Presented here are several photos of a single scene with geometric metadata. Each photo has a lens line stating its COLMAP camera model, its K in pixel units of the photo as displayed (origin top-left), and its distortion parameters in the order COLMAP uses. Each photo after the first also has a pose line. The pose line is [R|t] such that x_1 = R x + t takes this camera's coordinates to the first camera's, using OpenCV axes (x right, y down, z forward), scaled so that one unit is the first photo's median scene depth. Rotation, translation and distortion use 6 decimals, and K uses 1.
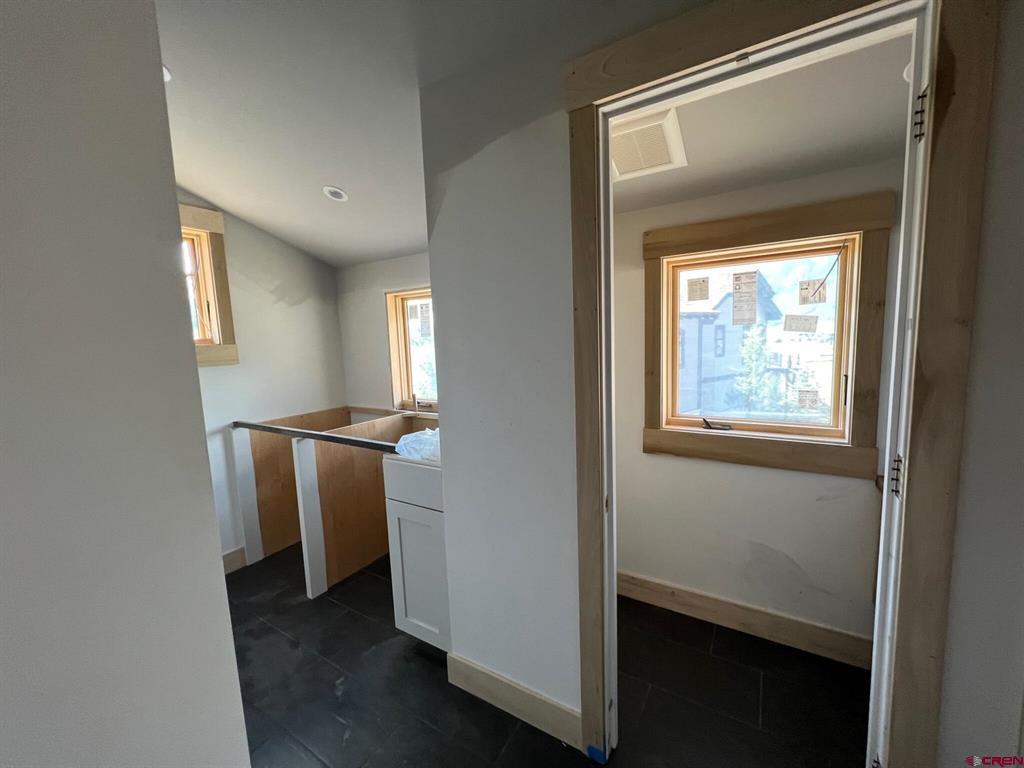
lens RADIAL K [[409.3, 0, 513.9], [0, 409.3, 383.3], [0, 0, 1]] dist [-0.009667, 0.001635]
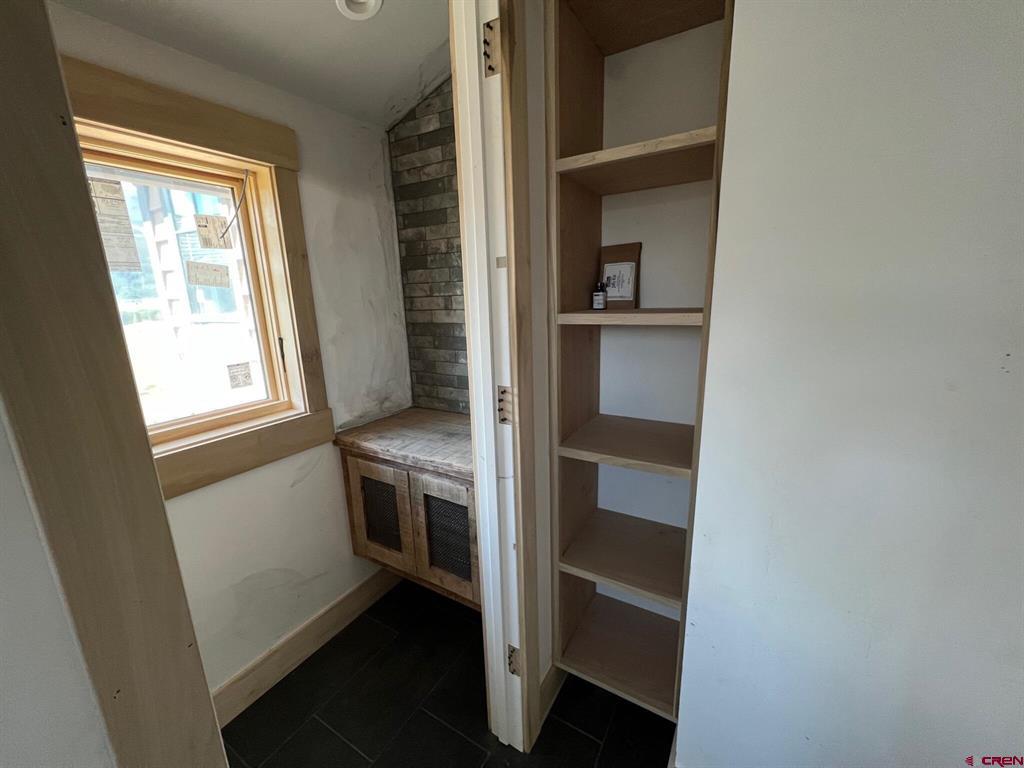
lens RADIAL K [[409.3, 0, 513.9], [0, 409.3, 385.2], [0, 0, 1]] dist [-0.009667, 0.001635]
pose [[-0.030461, -0.186266, 0.982027, -0.030057], [0.141281, 0.971817, 0.188711, -0.006879], [-0.989501, 0.144490, -0.003287, 0.221603]]
